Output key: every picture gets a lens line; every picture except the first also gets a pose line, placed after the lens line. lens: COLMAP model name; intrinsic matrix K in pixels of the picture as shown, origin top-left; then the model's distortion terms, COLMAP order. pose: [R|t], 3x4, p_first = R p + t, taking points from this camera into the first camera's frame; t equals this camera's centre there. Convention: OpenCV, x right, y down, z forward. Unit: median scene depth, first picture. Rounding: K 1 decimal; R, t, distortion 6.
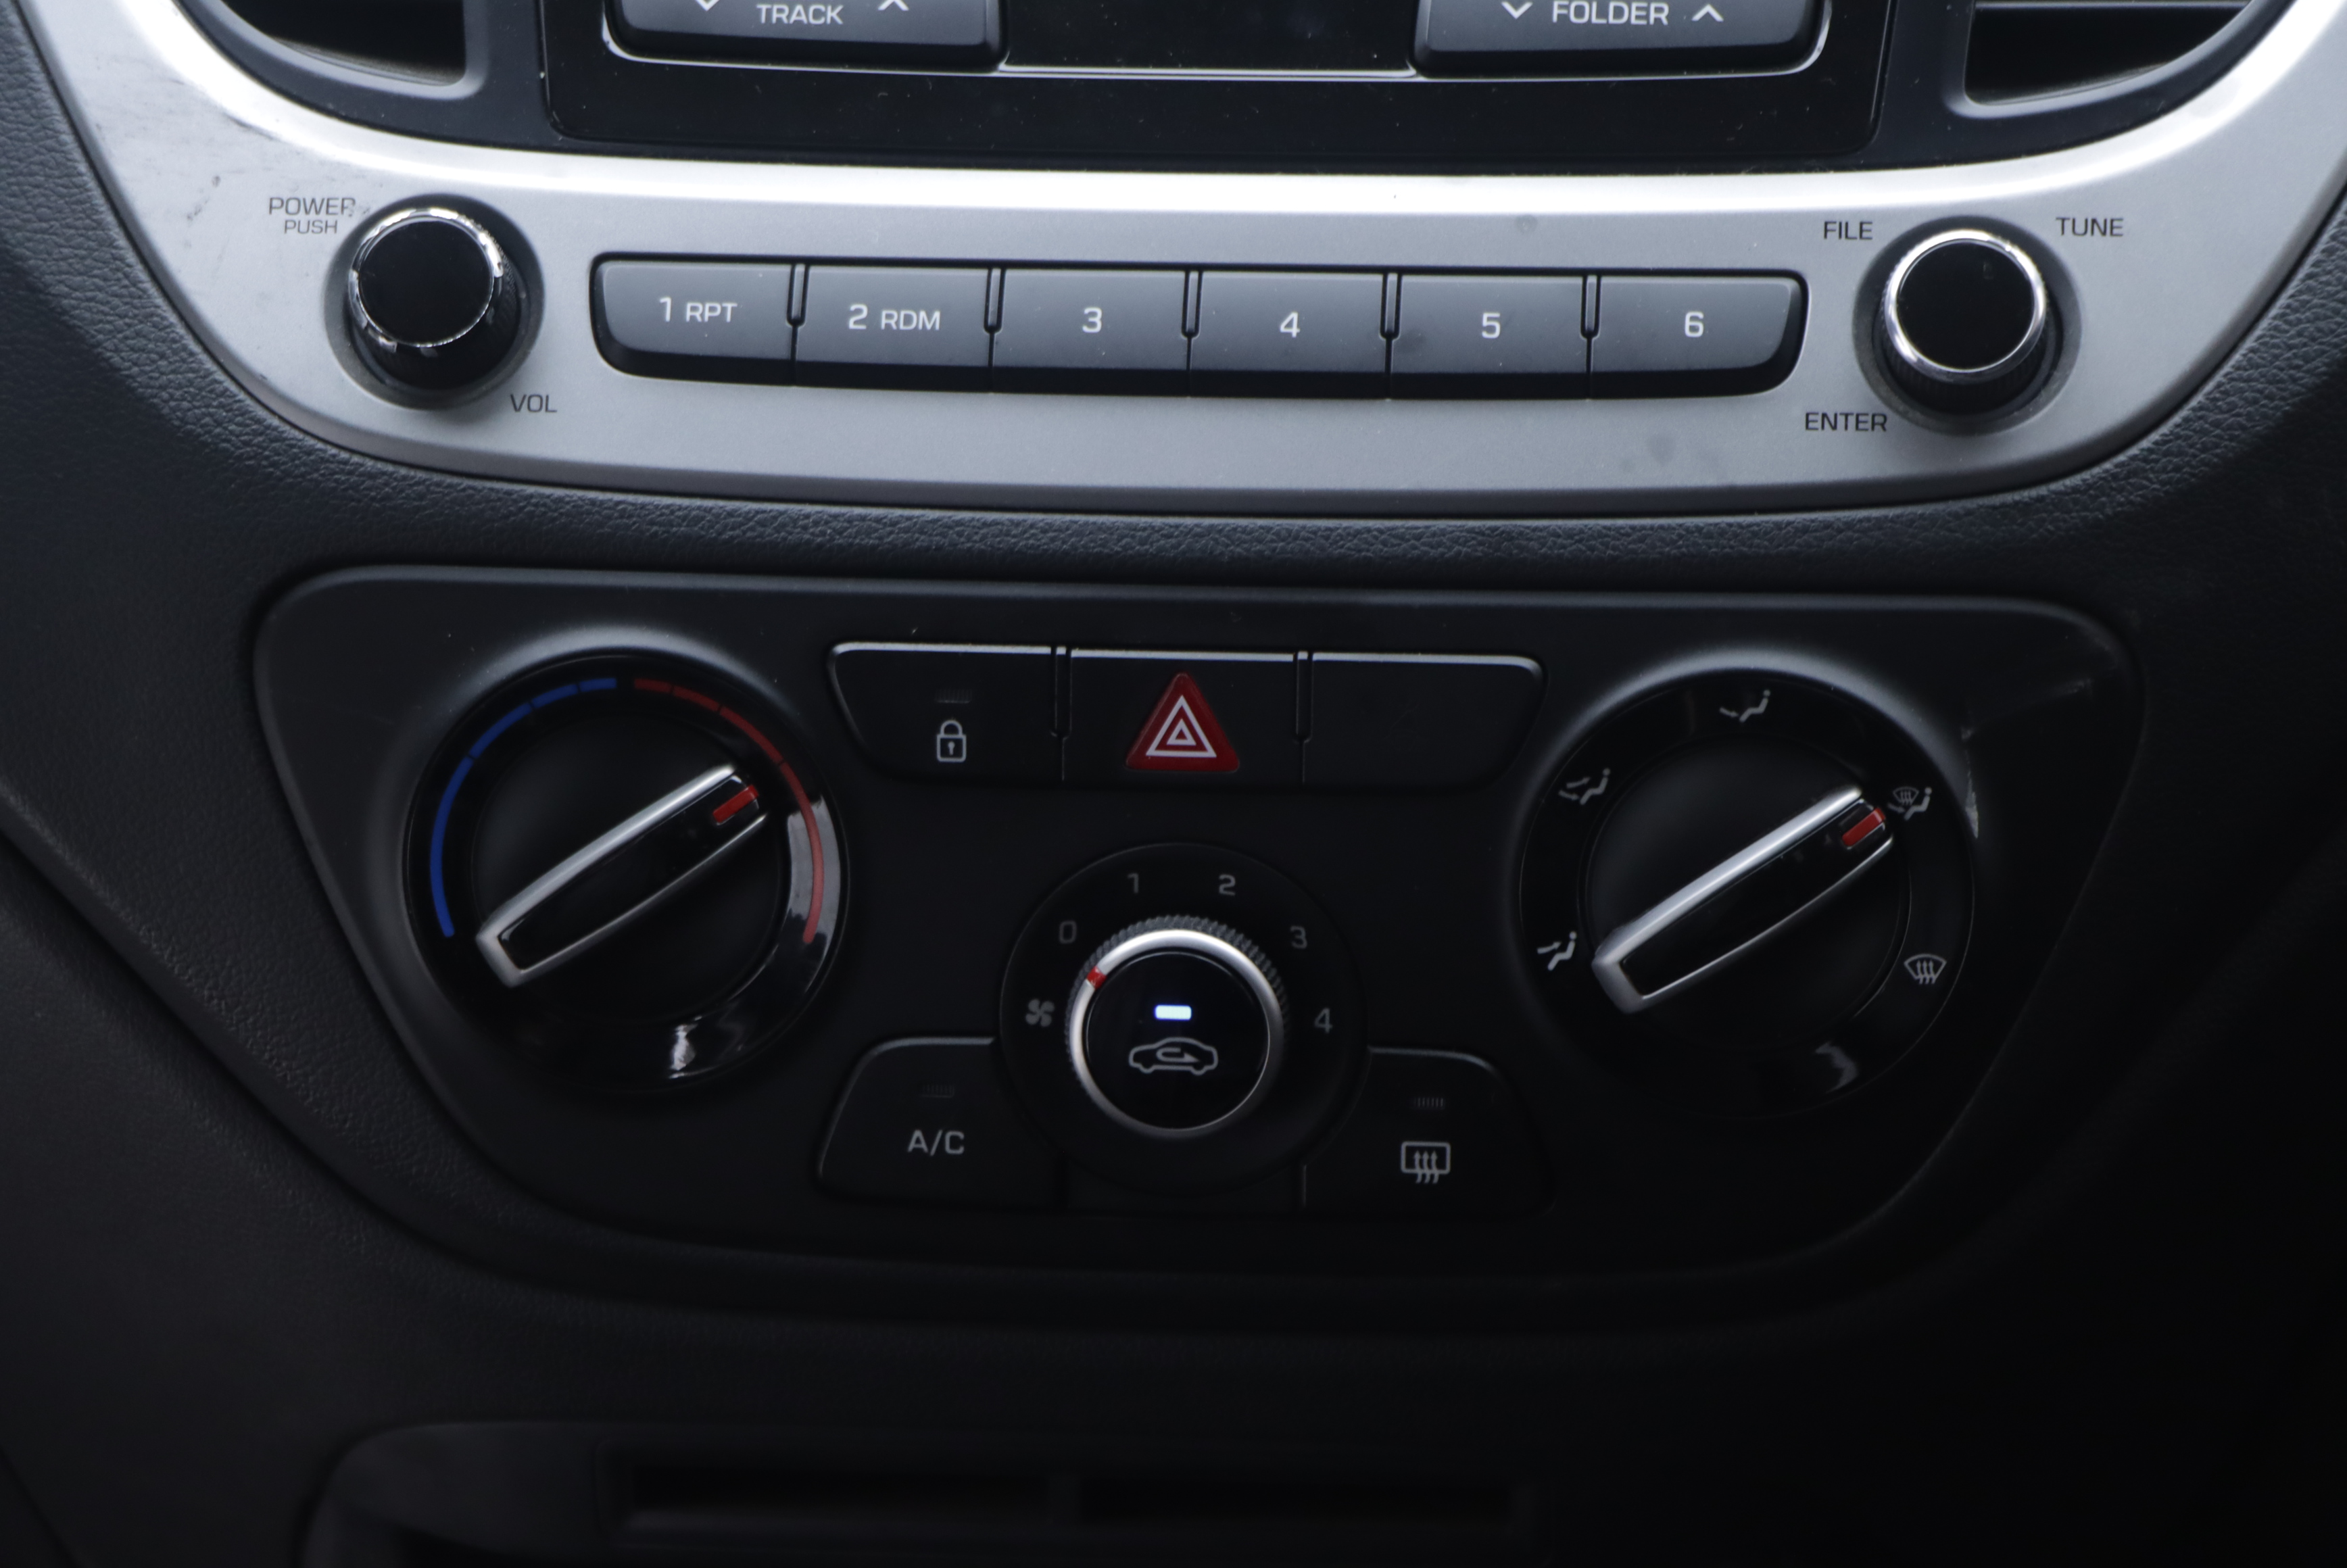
lens RADIAL K [[7495.0, 0, 1173.5], [0, 7495.0, 784.0], [0, 0, 1]] dist [0.538430, -0.789081]
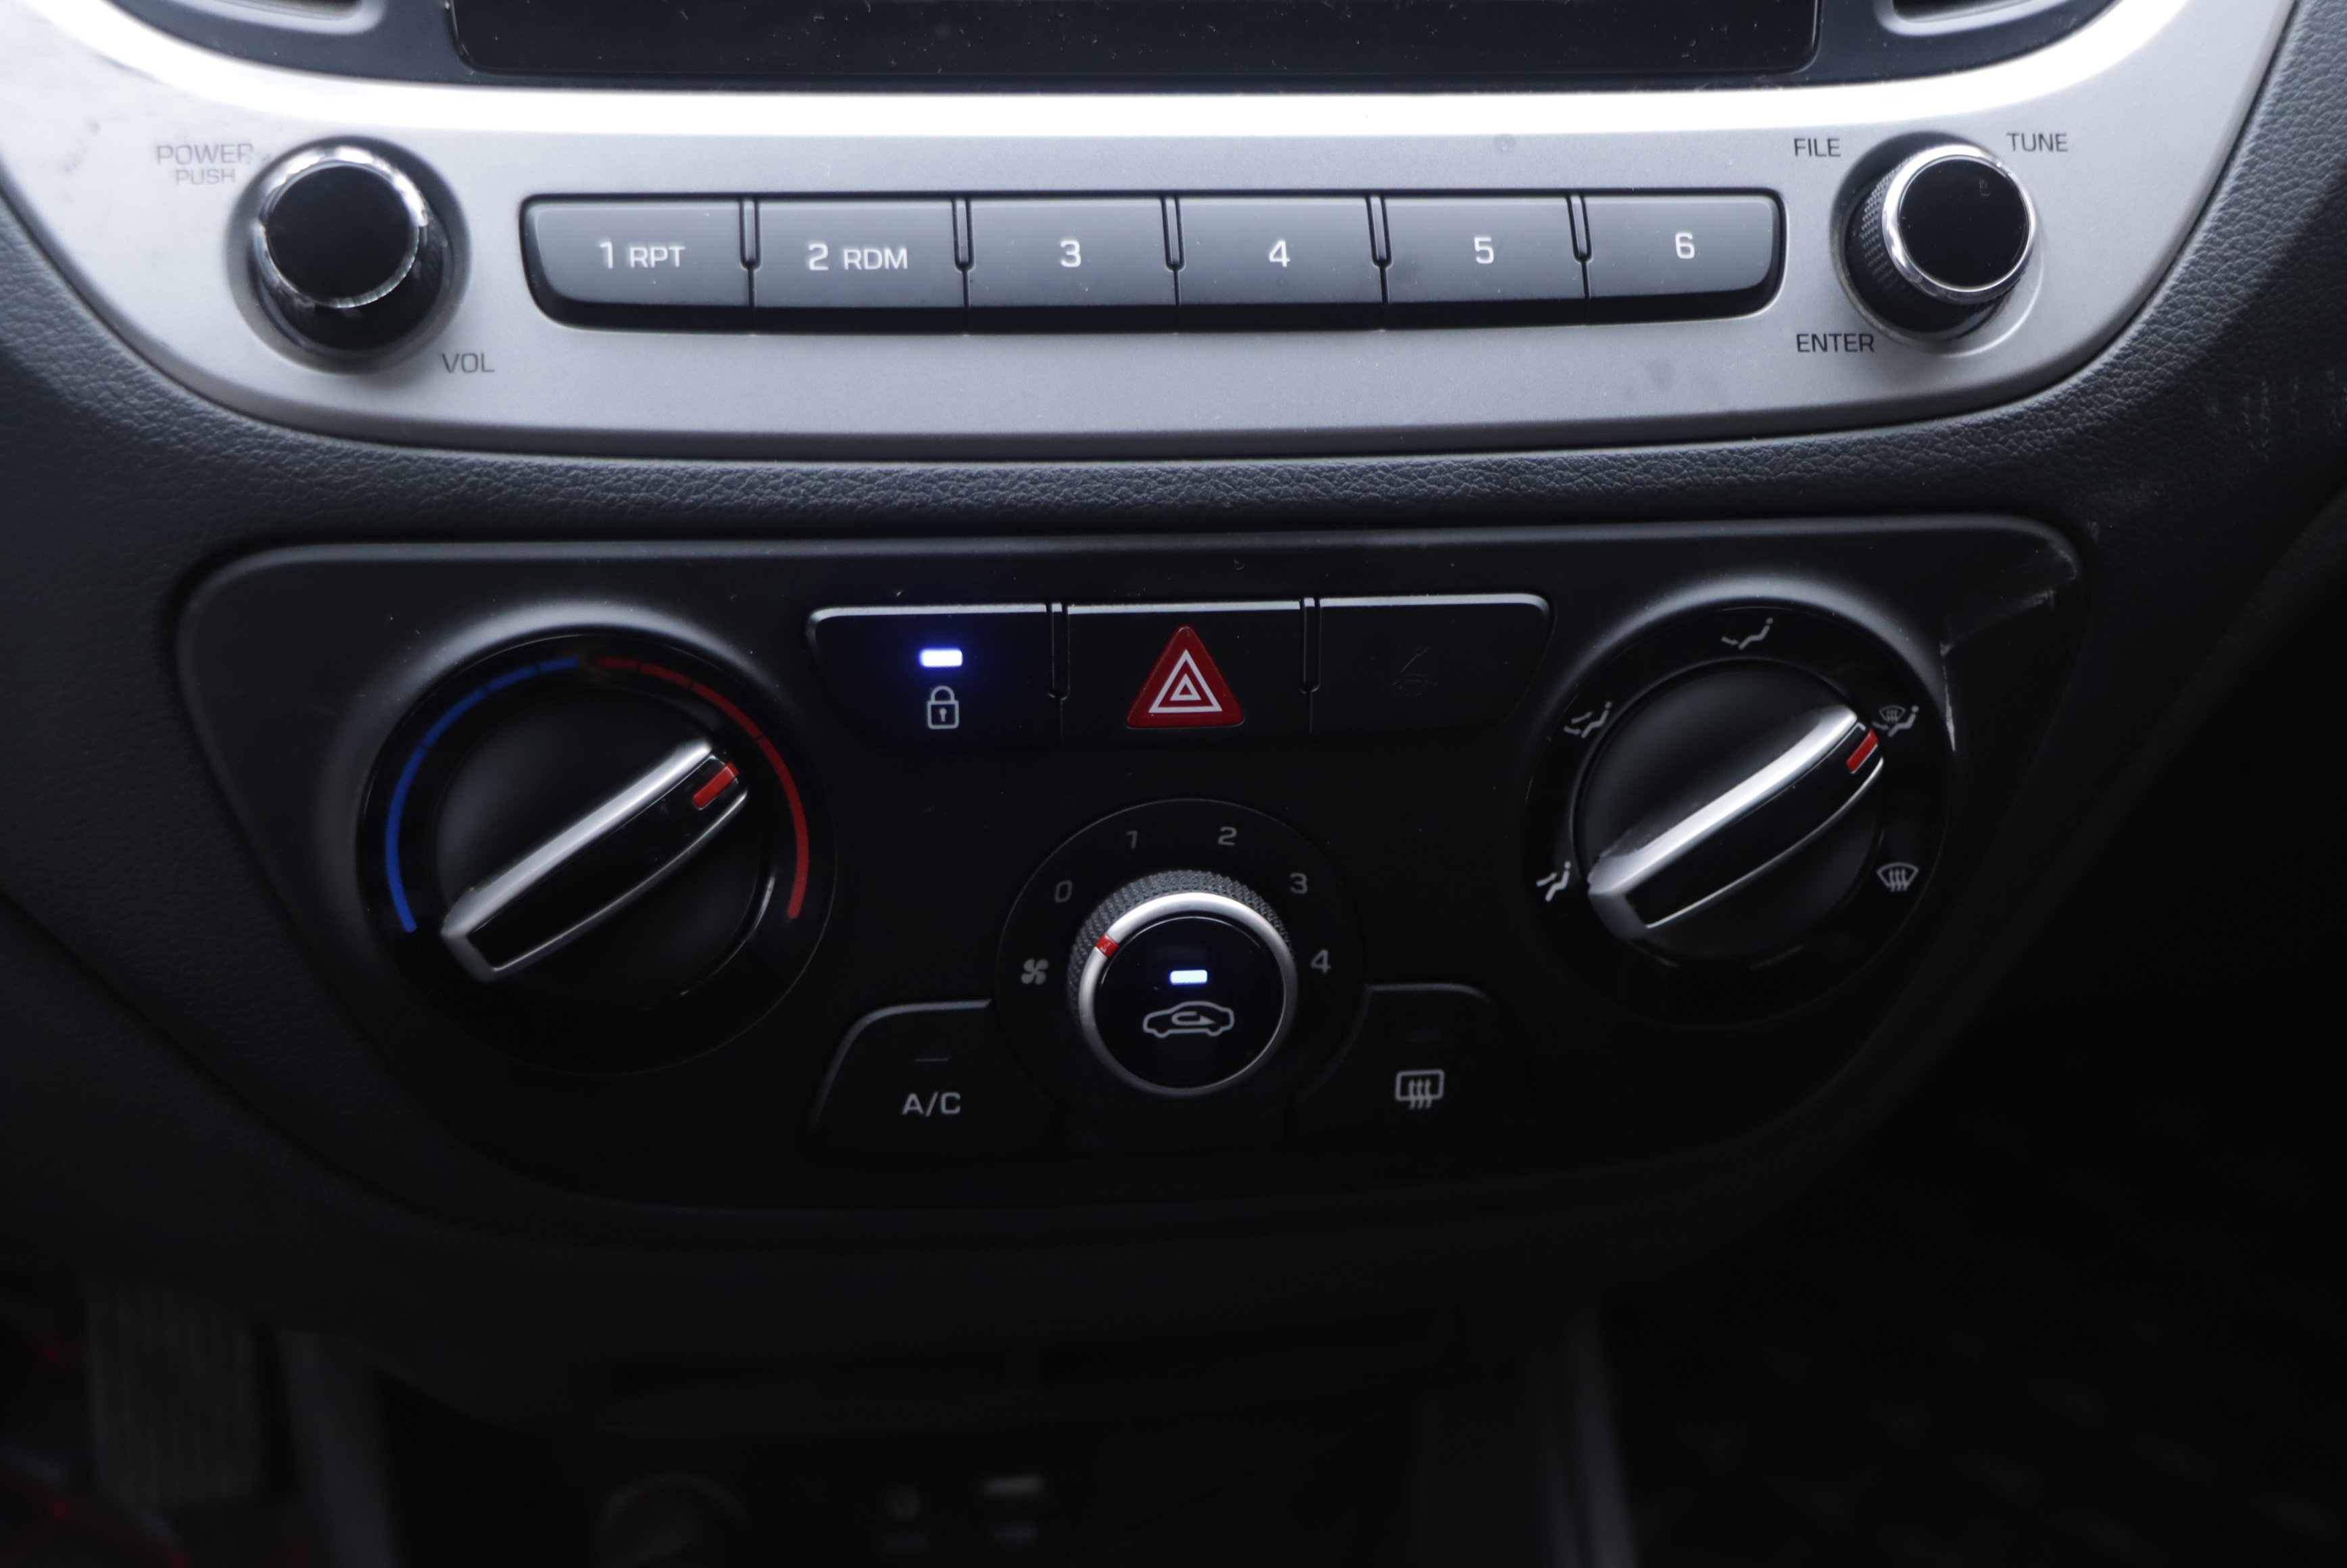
lens RADIAL K [[2919.7, 0, 1173.5], [0, 2919.7, 784.0], [0, 0, 1]] dist [-0.080494, 0.227720]
pose [[0.977289, -0.061667, 0.202741, -0.076383], [0.033361, 0.989564, 0.140178, -0.046785], [-0.209269, -0.130231, 0.969147, 0.635986]]
